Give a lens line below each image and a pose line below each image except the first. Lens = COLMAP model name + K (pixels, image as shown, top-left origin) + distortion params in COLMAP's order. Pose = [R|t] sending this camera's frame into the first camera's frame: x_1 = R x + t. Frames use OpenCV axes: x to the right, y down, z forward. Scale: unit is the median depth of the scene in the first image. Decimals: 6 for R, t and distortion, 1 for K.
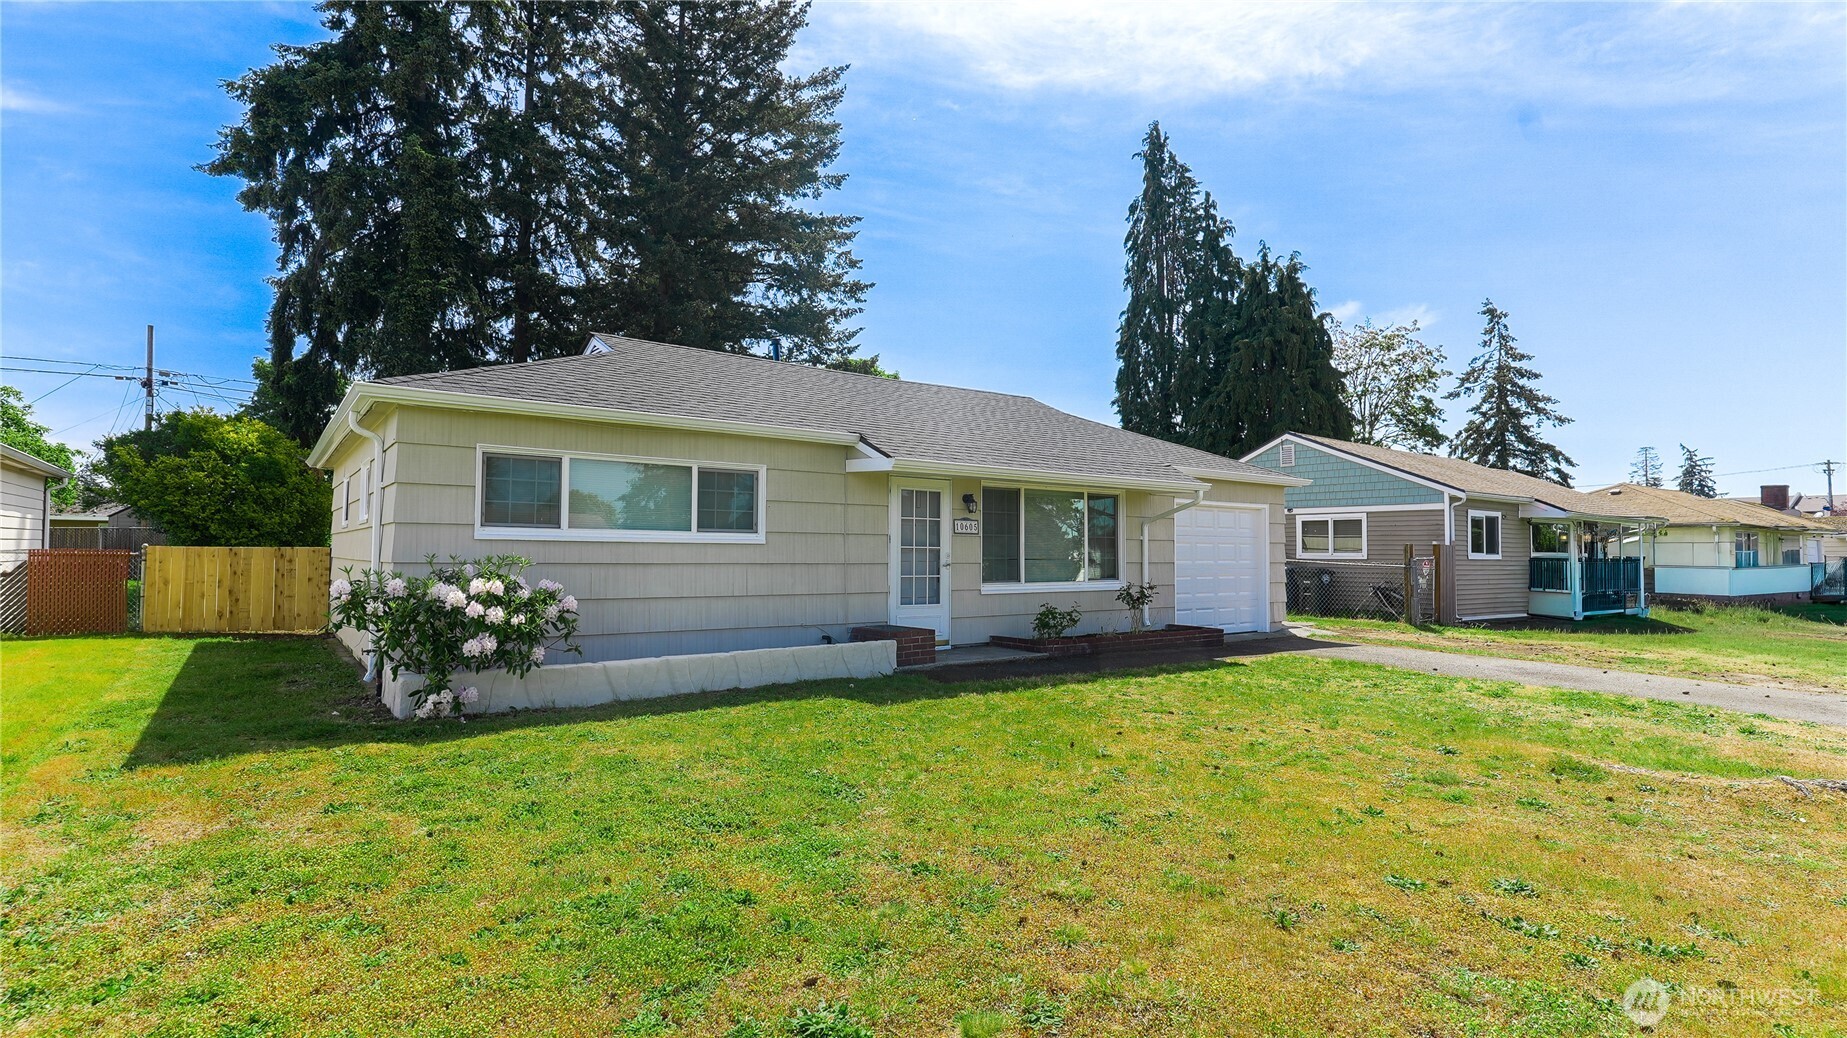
lens RADIAL K [[896.2, 0, 930.8], [0, 896.2, 519.0], [0, 0, 1]] dist [0.004681, -0.001721]
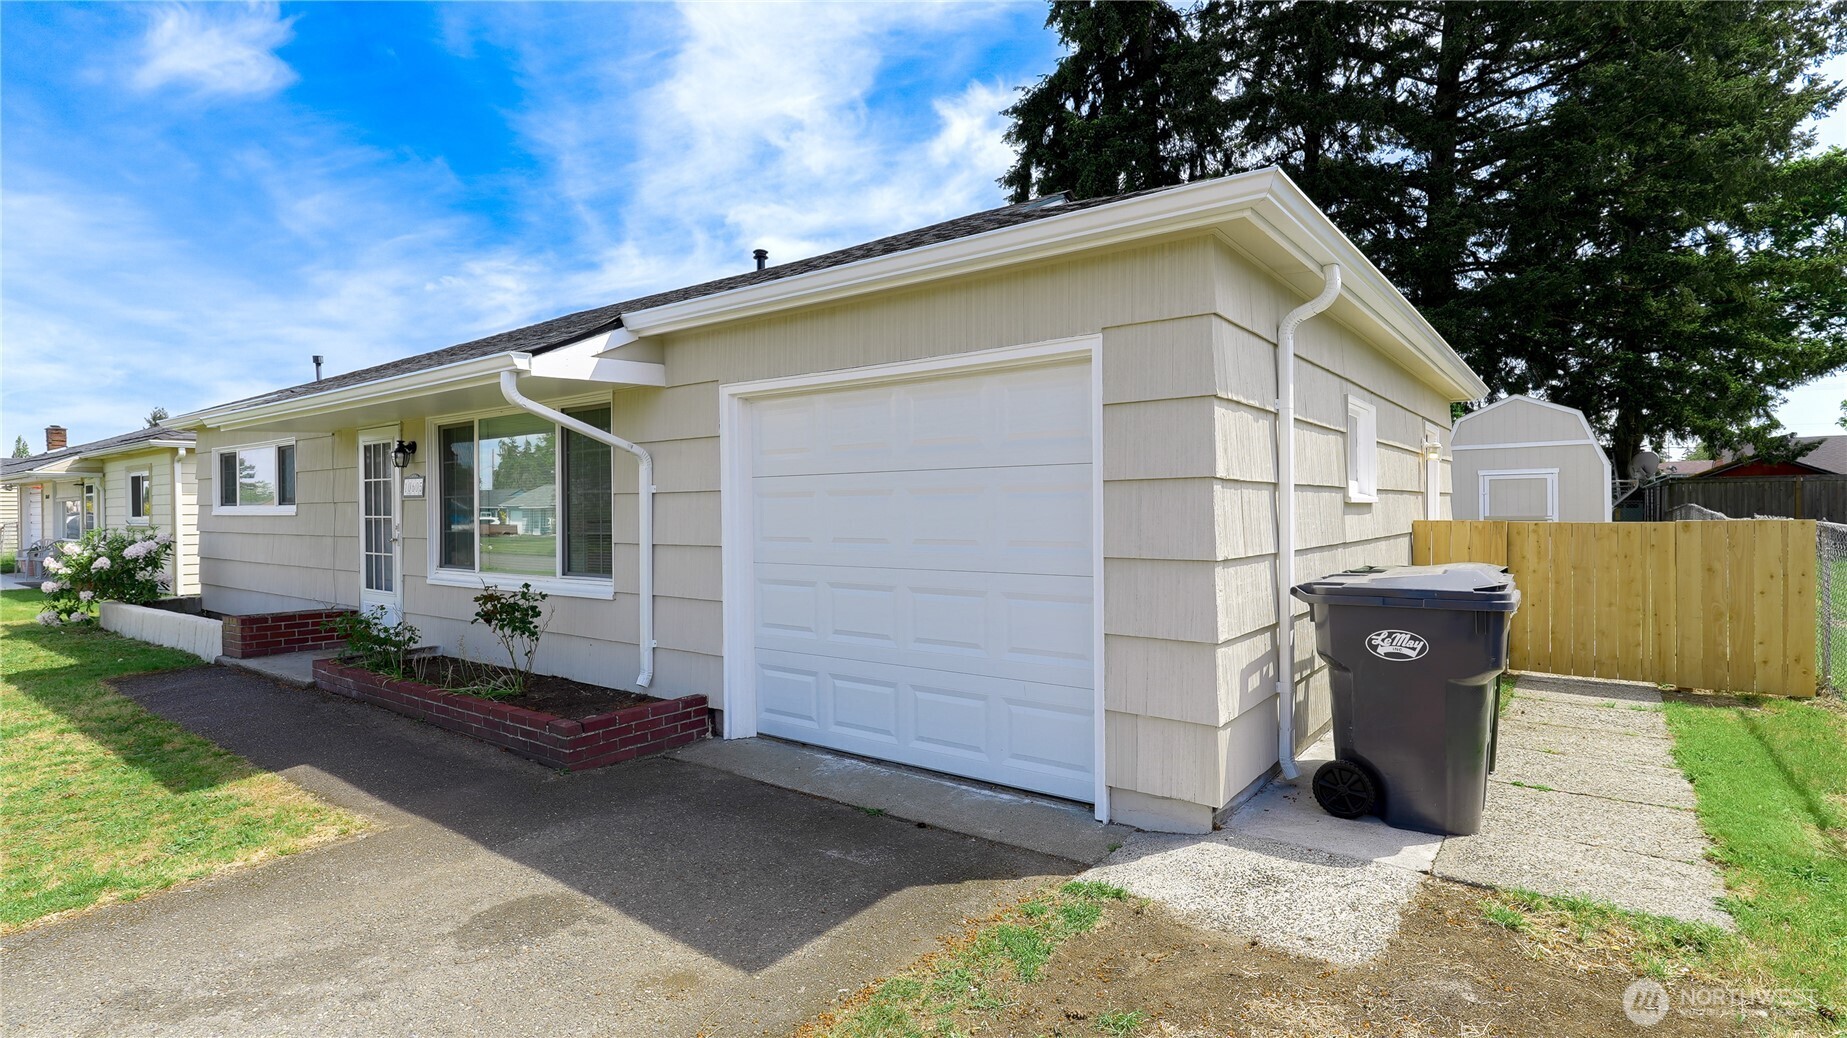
lens RADIAL K [[896.2, 0, 924.6], [0, 896.2, 519.1], [0, 0, 1]] dist [0.004681, -0.001721]
pose [[0.265053, -0.000385, -0.964234, 0.368432], [0.046642, 0.998834, 0.012423, 0.019365], [0.963105, -0.048266, 0.264762, 0.529517]]
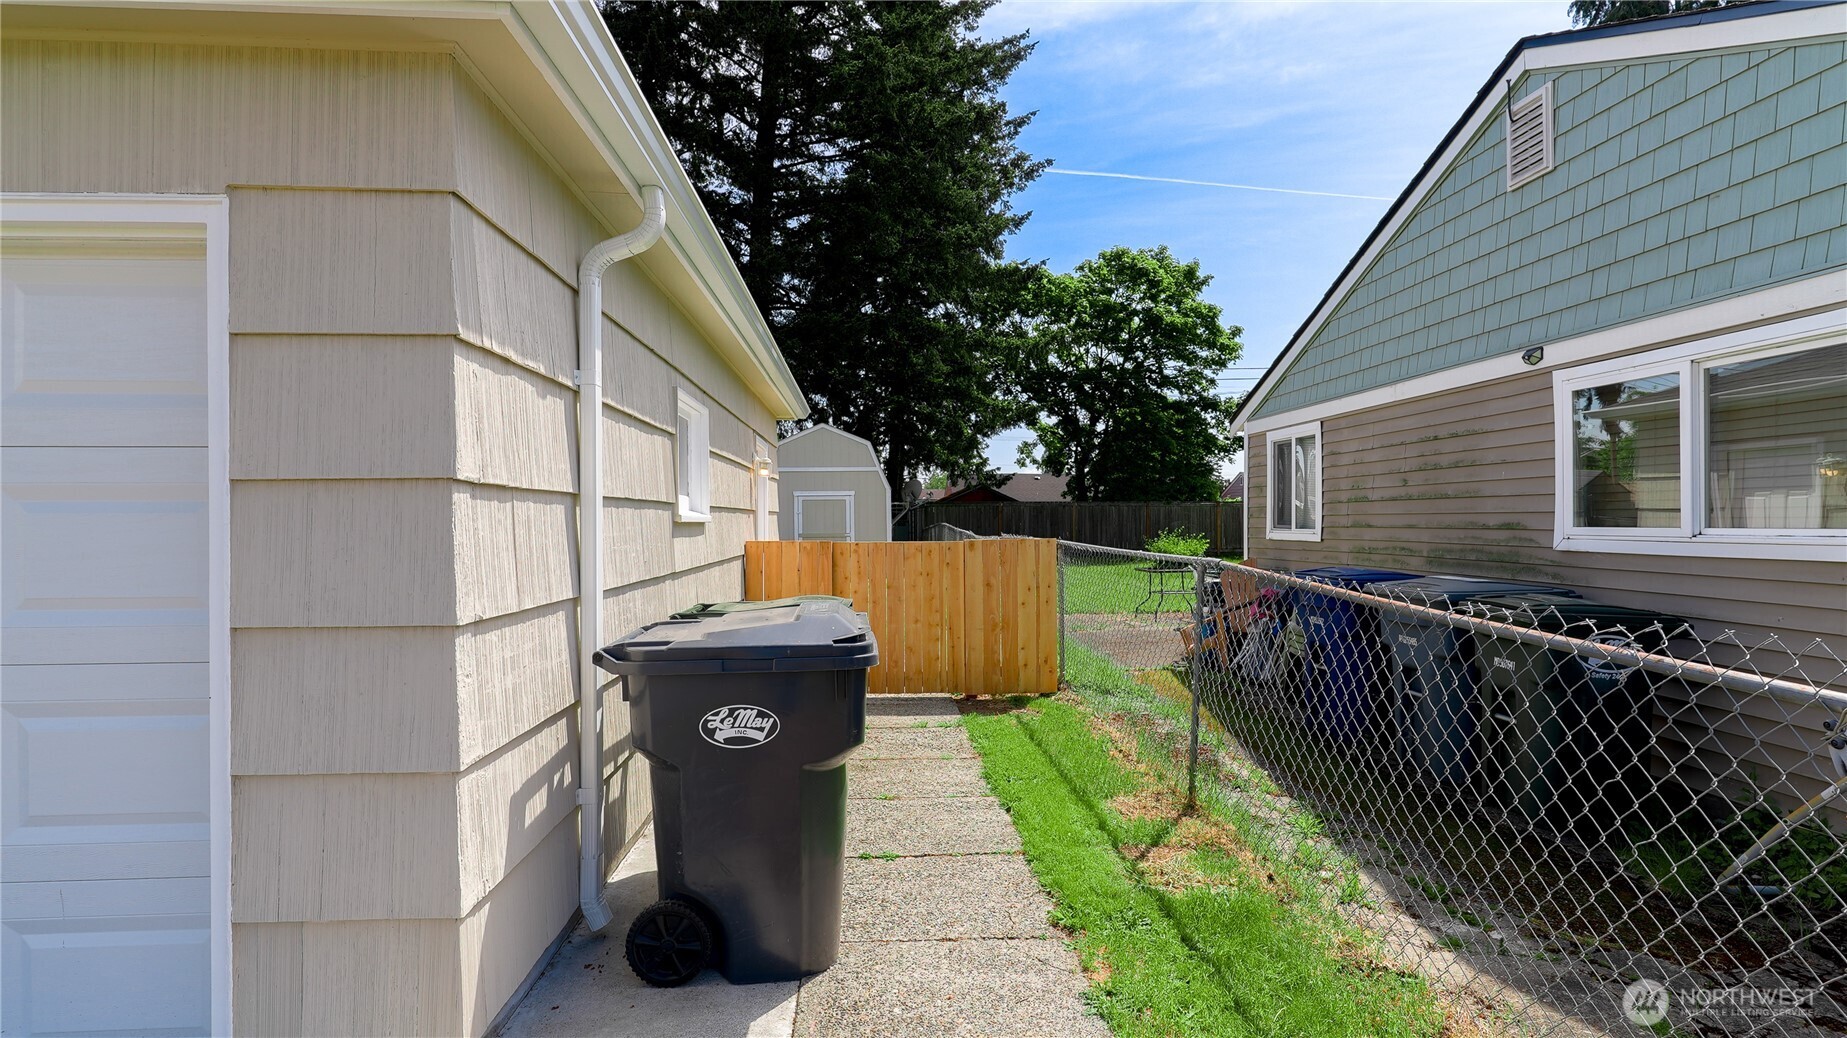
lens RADIAL K [[896.2, 0, 929.5], [0, 896.2, 523.5], [0, 0, 1]] dist [0.004681, -0.001721]
pose [[0.830012, -0.011170, -0.557634, 0.324061], [0.032524, 0.999067, 0.028398, 0.019725], [0.556797, -0.041707, 0.829601, 0.568571]]
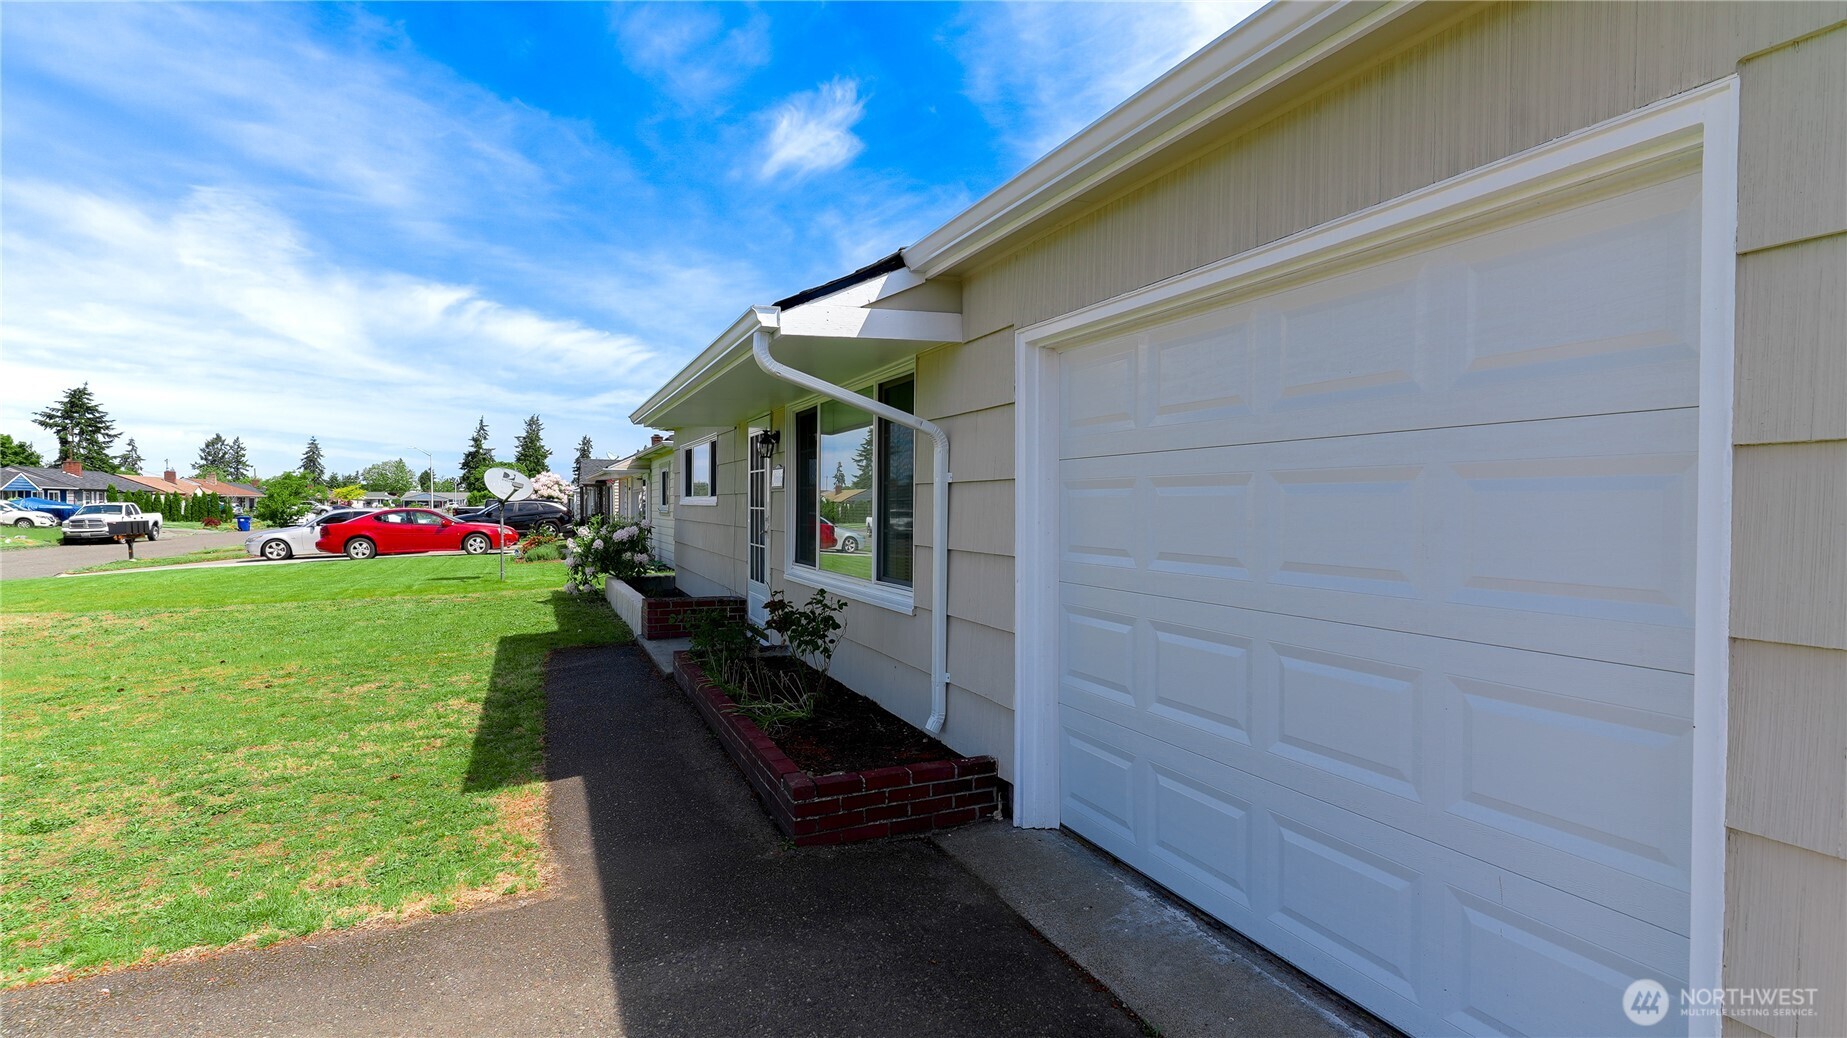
lens RADIAL K [[896.2, 0, 920.6], [0, 896.2, 521.5], [0, 0, 1]] dist [0.004681, -0.001721]
pose [[-0.241553, 0.009381, -0.970342, 0.301064], [0.032025, 0.999486, 0.001691, 0.019458], [0.969859, -0.030666, -0.241730, 0.561037]]
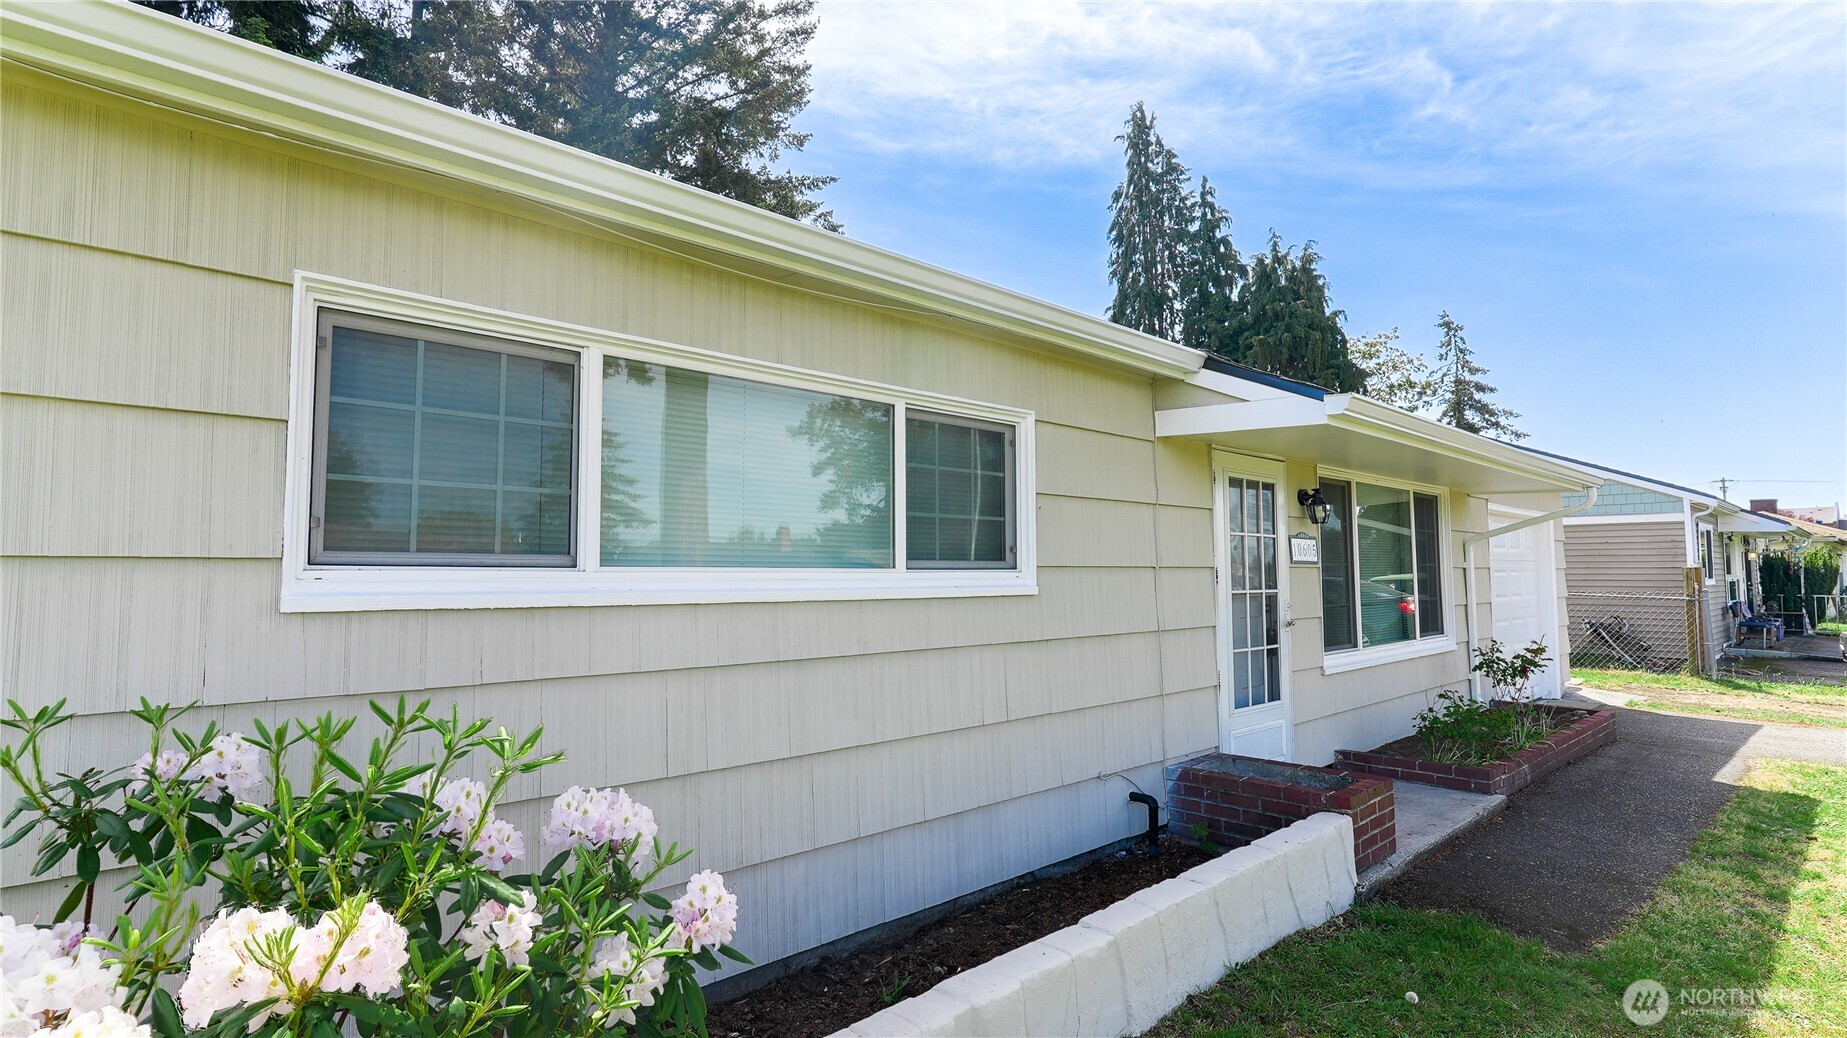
lens RADIAL K [[896.2, 0, 930.7], [0, 896.2, 514.0], [0, 0, 1]] dist [0.004681, -0.001721]
pose [[0.994040, -0.002793, 0.108978, -0.105670], [0.005825, 0.999605, -0.027511, 0.000415], [-0.108858, 0.027982, 0.993663, 0.218371]]
